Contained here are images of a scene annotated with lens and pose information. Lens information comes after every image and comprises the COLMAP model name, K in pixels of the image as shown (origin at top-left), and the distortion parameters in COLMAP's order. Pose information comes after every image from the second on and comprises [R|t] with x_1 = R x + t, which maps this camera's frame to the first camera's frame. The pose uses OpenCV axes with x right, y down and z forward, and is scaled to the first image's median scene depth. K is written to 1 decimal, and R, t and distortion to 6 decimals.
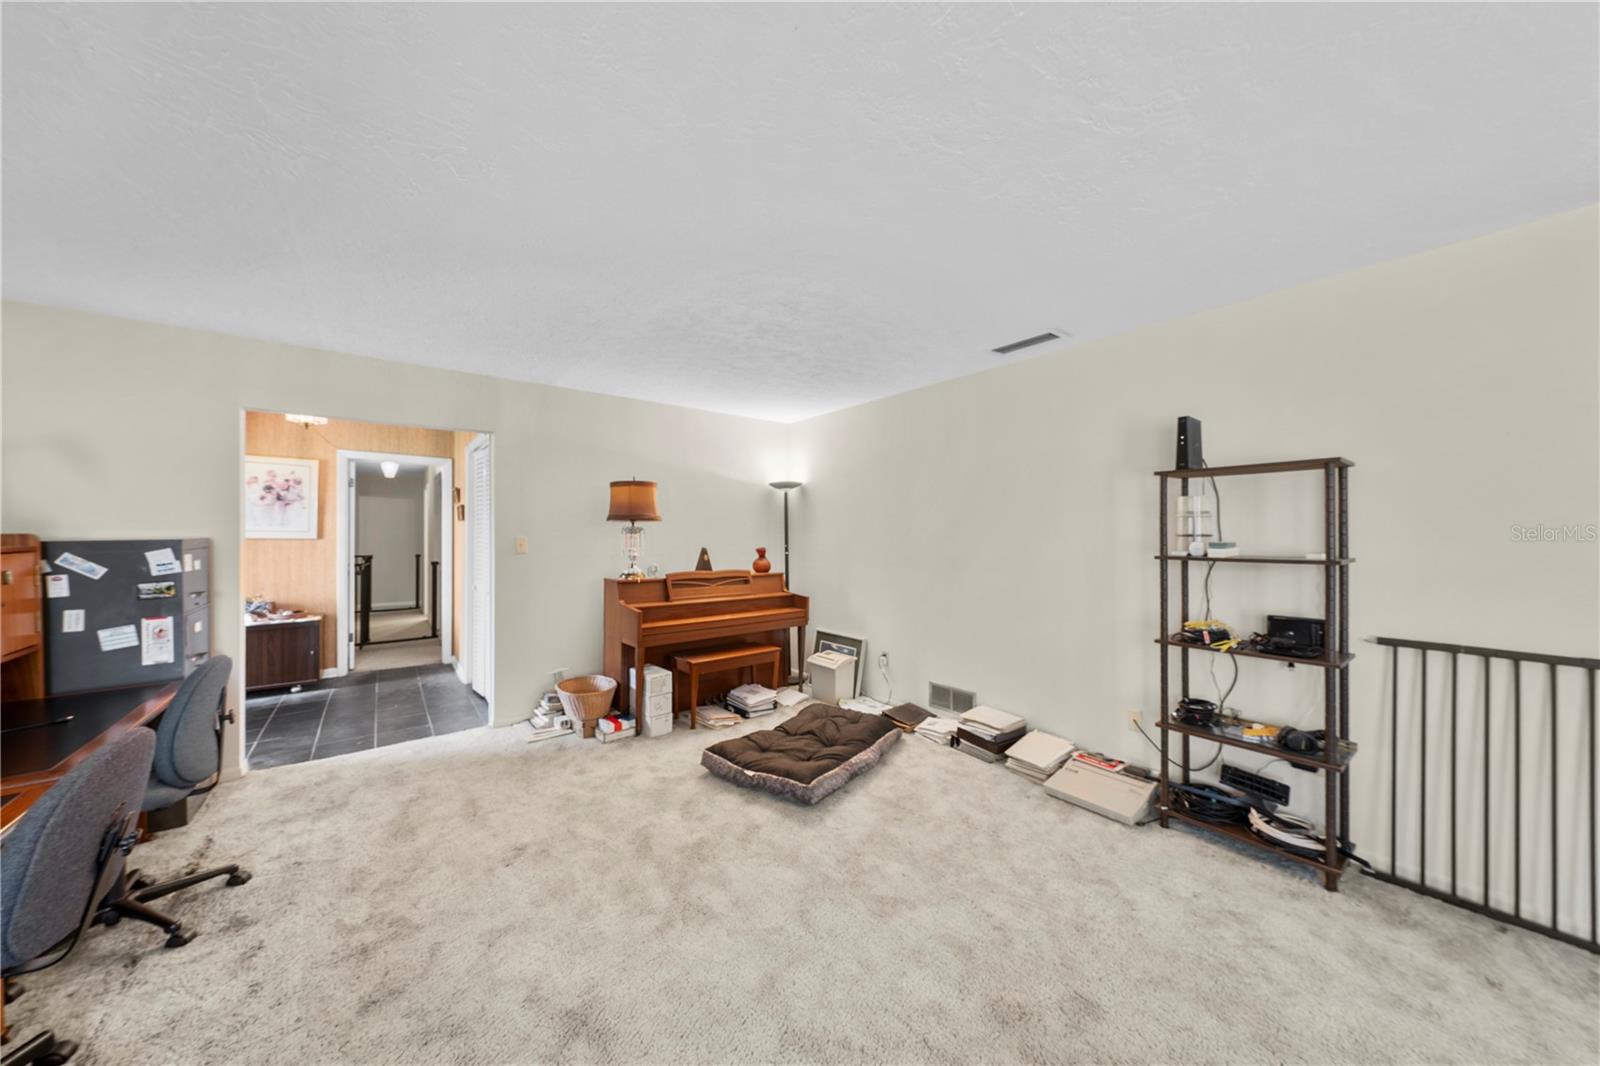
lens RADIAL K [[542.9, 0, 801.7], [0, 542.9, 531.1], [0, 0, 1]] dist [0.001626, 0.000014]
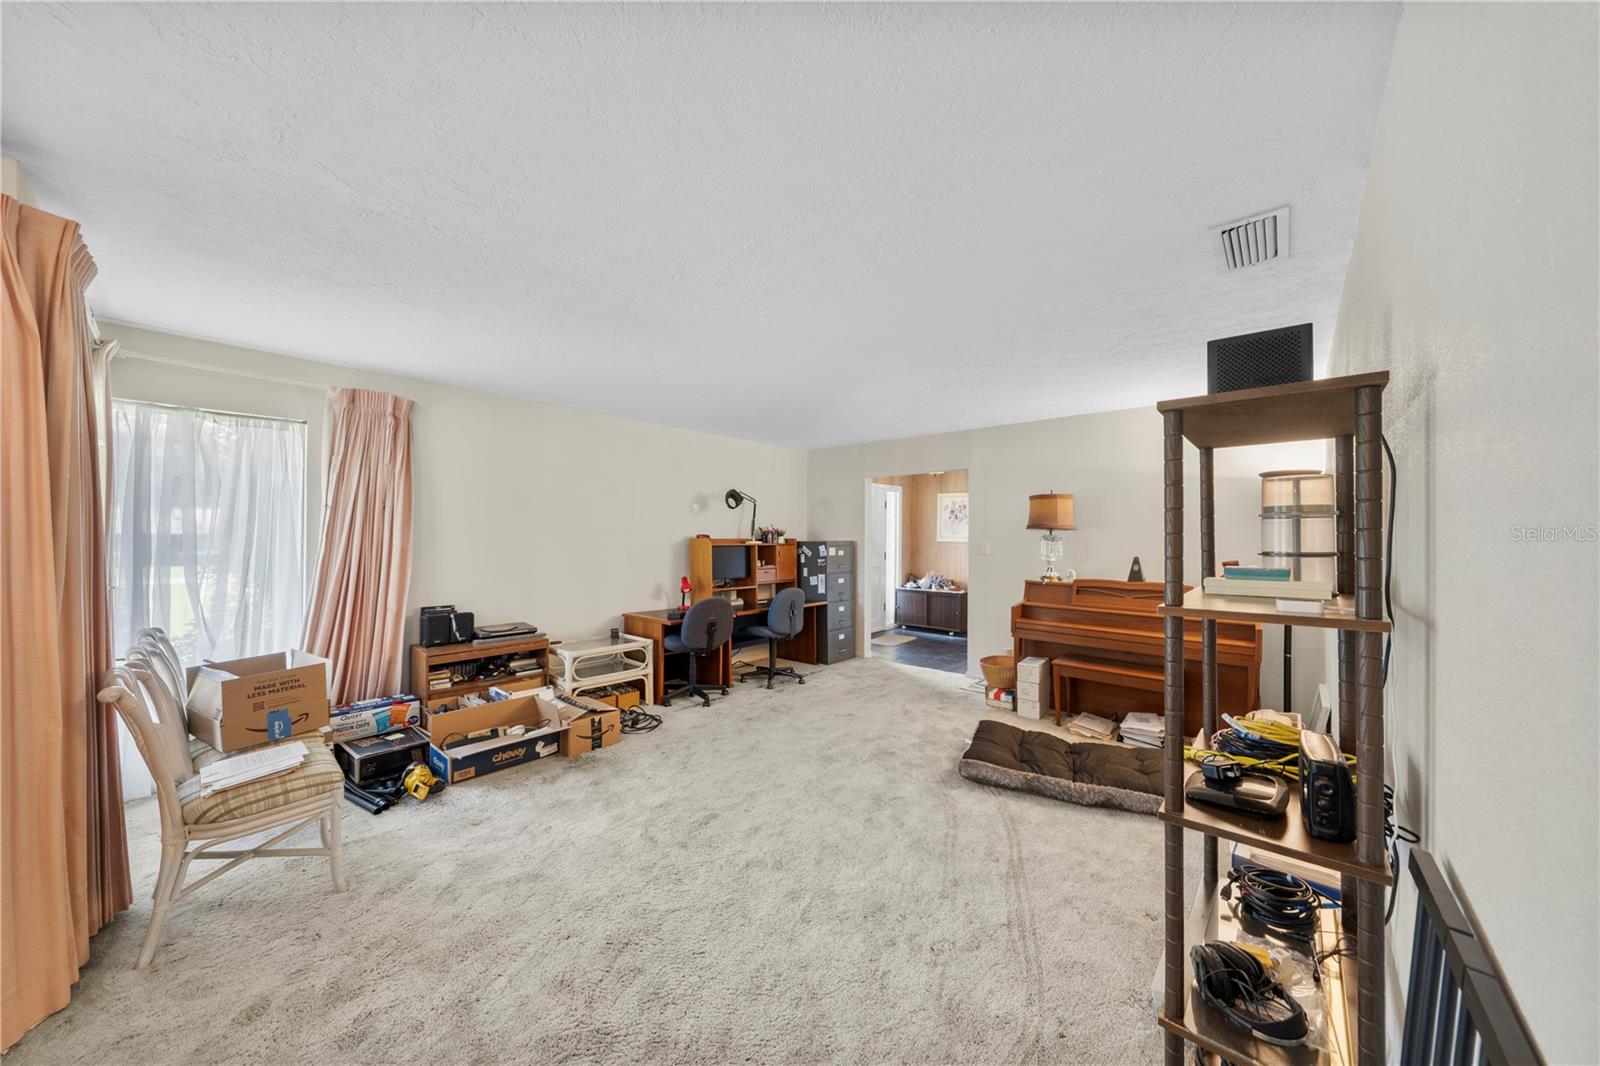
lens RADIAL K [[550.3, 0, 803.2], [0, 550.3, 534.5], [0, 0, 1]] dist [0.000207, -0.000007]
pose [[0.184529, -0.001714, -0.982826, 0.817111], [-0.002850, 0.999993, -0.002279, -0.005575], [0.982823, 0.003221, 0.184523, 0.331801]]
